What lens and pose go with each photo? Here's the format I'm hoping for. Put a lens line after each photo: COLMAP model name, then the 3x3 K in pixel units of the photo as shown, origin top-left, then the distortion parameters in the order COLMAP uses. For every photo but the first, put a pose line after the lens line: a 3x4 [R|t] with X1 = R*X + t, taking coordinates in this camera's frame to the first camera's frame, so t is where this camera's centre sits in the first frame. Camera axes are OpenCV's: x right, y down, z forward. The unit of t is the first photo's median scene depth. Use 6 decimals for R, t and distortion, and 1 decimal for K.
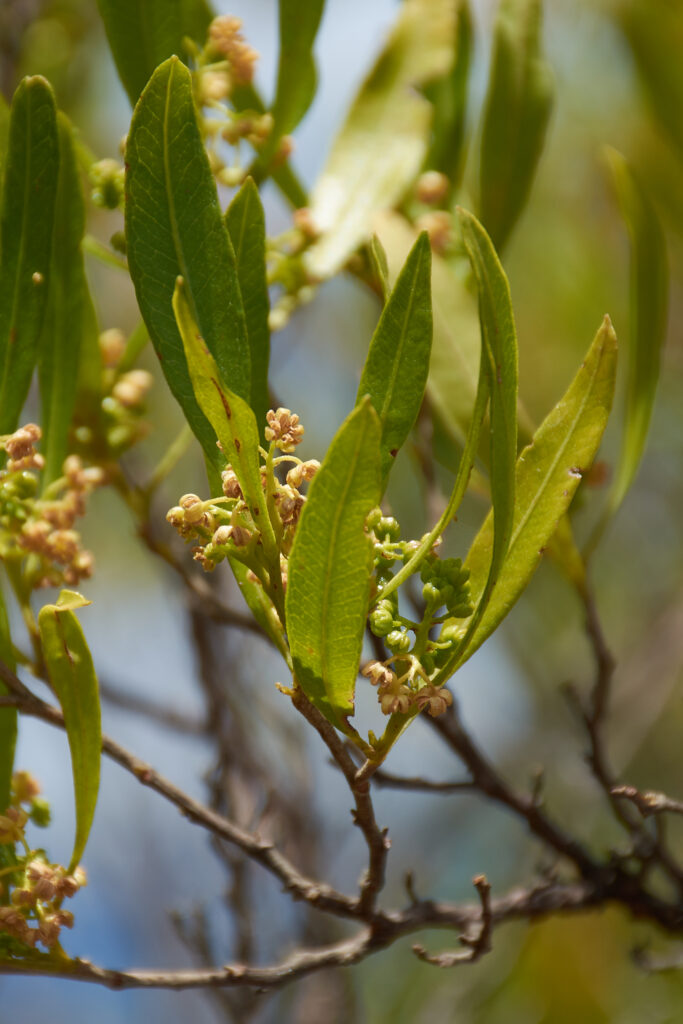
lens RADIAL K [[6193.4, 0, 340.3], [0, 6193.4, 516.8], [0, 0, 1]] dist [0.453934, 0.000000]
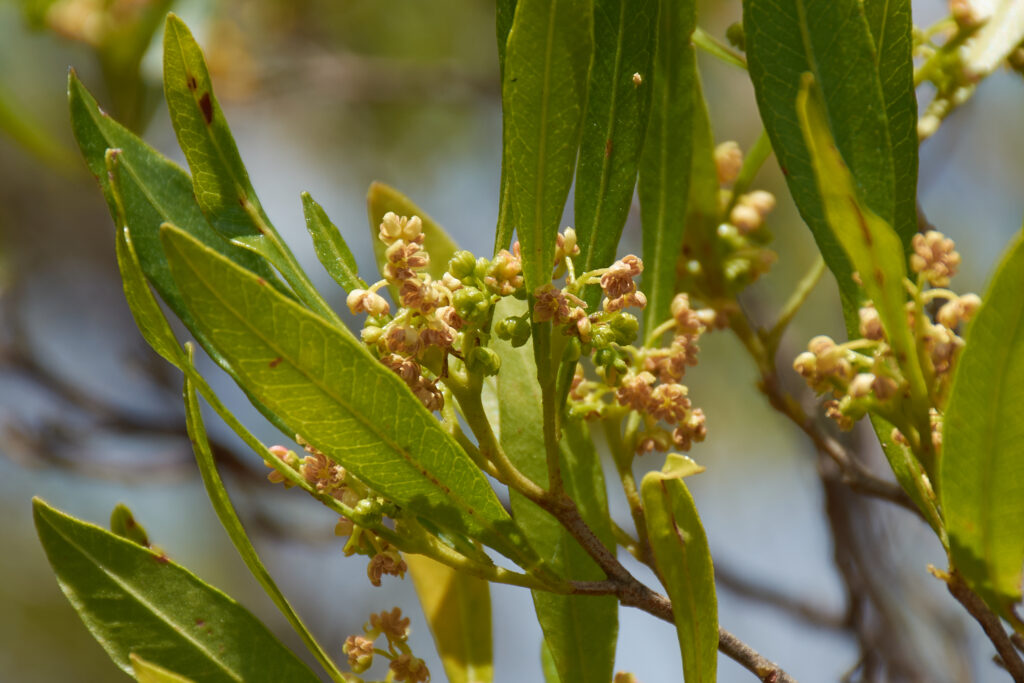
lens RADIAL K [[6193.4, 0, 510.1], [0, 6193.4, 338.4], [0, 0, 1]] dist [0.453934, 0.000000]
pose [[0.997907, -0.004268, -0.064517, -0.012419], [0.005012, 0.999923, 0.011379, -0.013227], [0.064464, -0.011678, 0.997852, 0.168341]]
